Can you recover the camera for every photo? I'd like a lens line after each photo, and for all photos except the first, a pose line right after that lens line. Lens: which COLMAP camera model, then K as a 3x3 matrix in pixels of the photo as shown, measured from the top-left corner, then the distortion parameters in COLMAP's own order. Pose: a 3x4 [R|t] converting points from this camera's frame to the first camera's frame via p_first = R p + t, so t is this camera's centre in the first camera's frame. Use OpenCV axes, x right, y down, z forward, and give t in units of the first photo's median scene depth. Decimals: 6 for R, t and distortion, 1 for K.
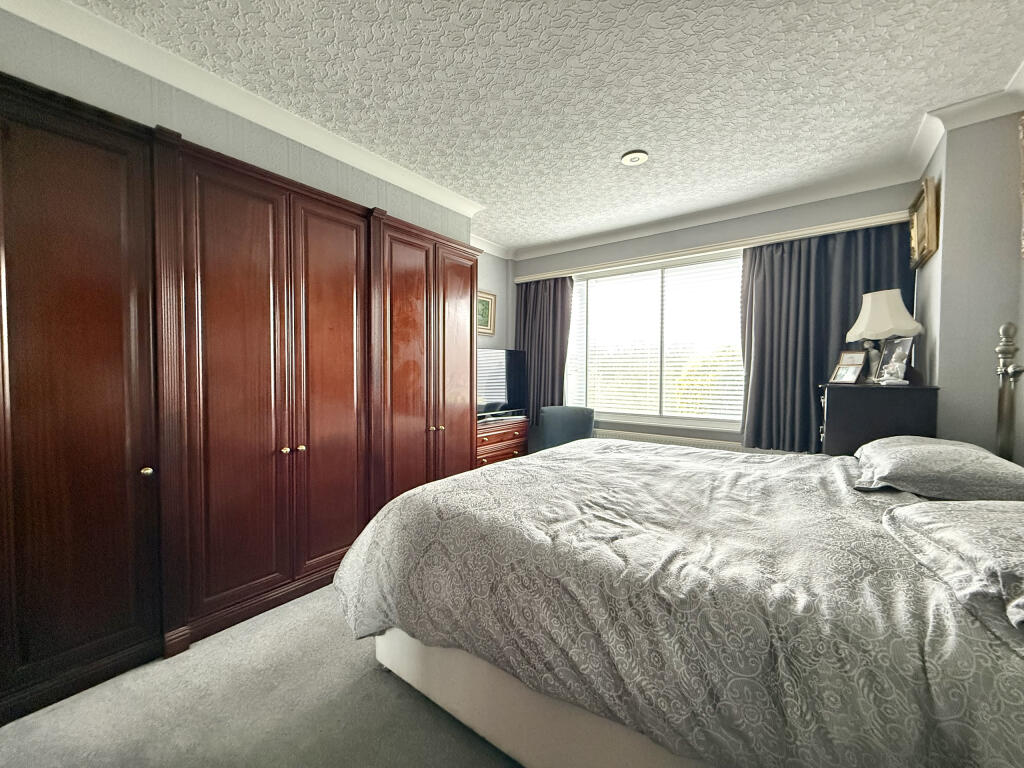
lens RADIAL K [[403.6, 0, 512.0], [0, 403.6, 384.0], [0, 0, 1]] dist [0.000245, 0.000071]
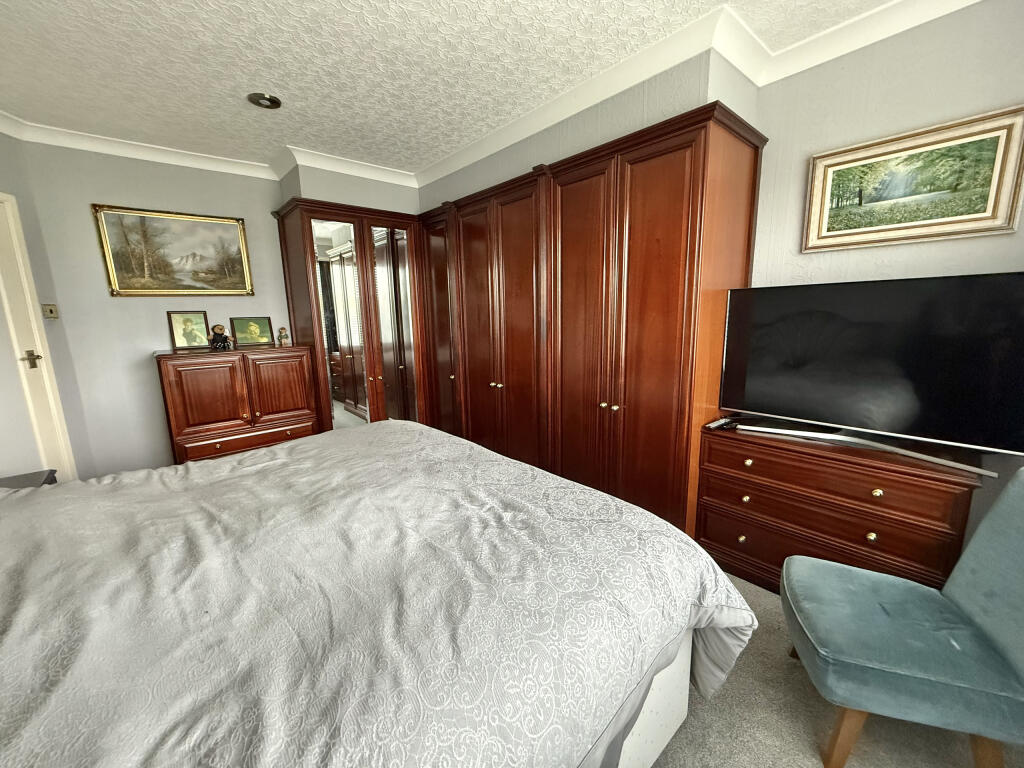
lens RADIAL K [[403.6, 0, 512.0], [0, 403.6, 384.0], [0, 0, 1]] dist [0.000245, 0.000071]
pose [[-0.182886, 0.174576, -0.967510, 0.668724], [-0.006796, 0.983860, 0.178811, -0.077511], [0.983111, 0.039277, -0.178748, 1.034705]]
